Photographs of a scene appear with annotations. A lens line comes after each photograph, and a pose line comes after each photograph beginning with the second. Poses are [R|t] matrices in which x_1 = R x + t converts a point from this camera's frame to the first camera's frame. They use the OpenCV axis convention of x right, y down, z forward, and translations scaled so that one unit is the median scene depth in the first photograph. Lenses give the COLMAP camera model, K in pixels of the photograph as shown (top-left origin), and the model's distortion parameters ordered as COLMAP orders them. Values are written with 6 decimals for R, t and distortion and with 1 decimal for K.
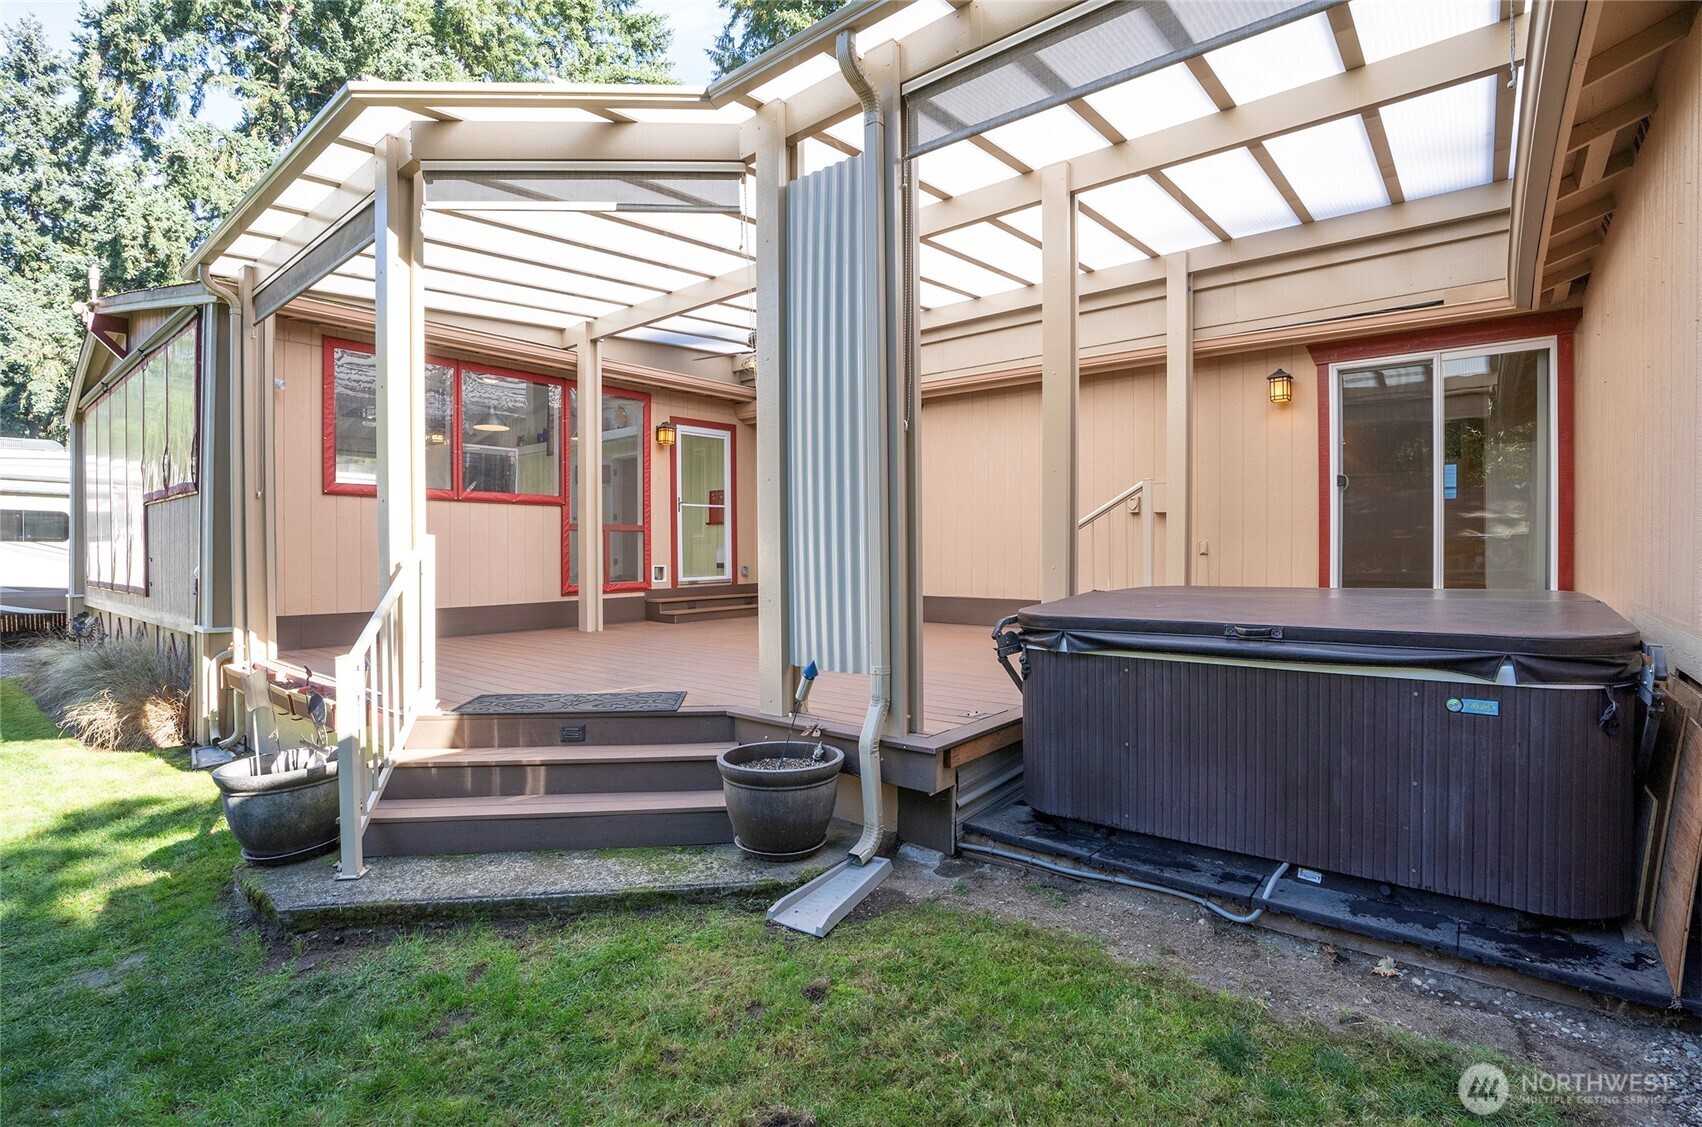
lens RADIAL K [[781.6, 0, 855.1], [0, 781.6, 532.8], [0, 0, 1]] dist [-0.028575, 0.010640]
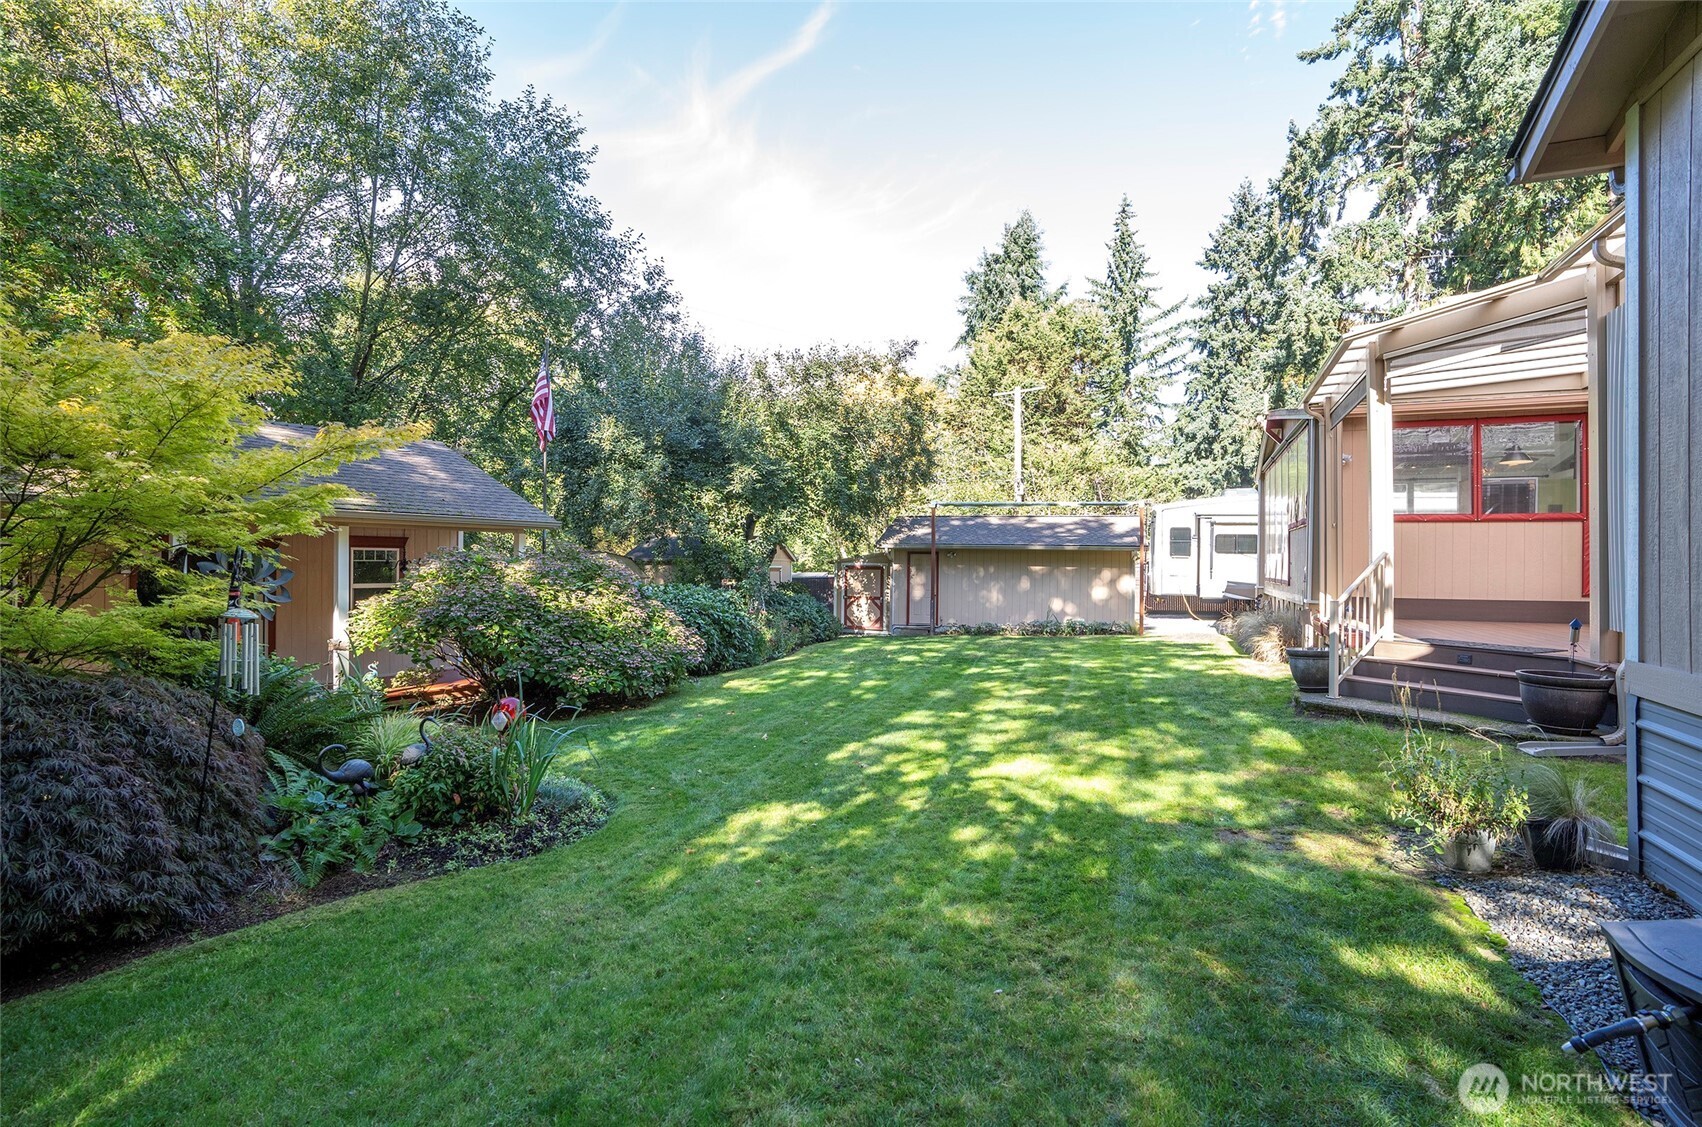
lens RADIAL K [[798.5, 0, 851.0], [0, 798.5, 563.5], [0, 0, 1]] dist [-0.001251, 0.000465]
pose [[0.280880, 0.014415, -0.959635, 0.225624], [0.013660, 0.999726, 0.019015, -0.004250], [0.959646, -0.018449, 0.280606, -0.193487]]
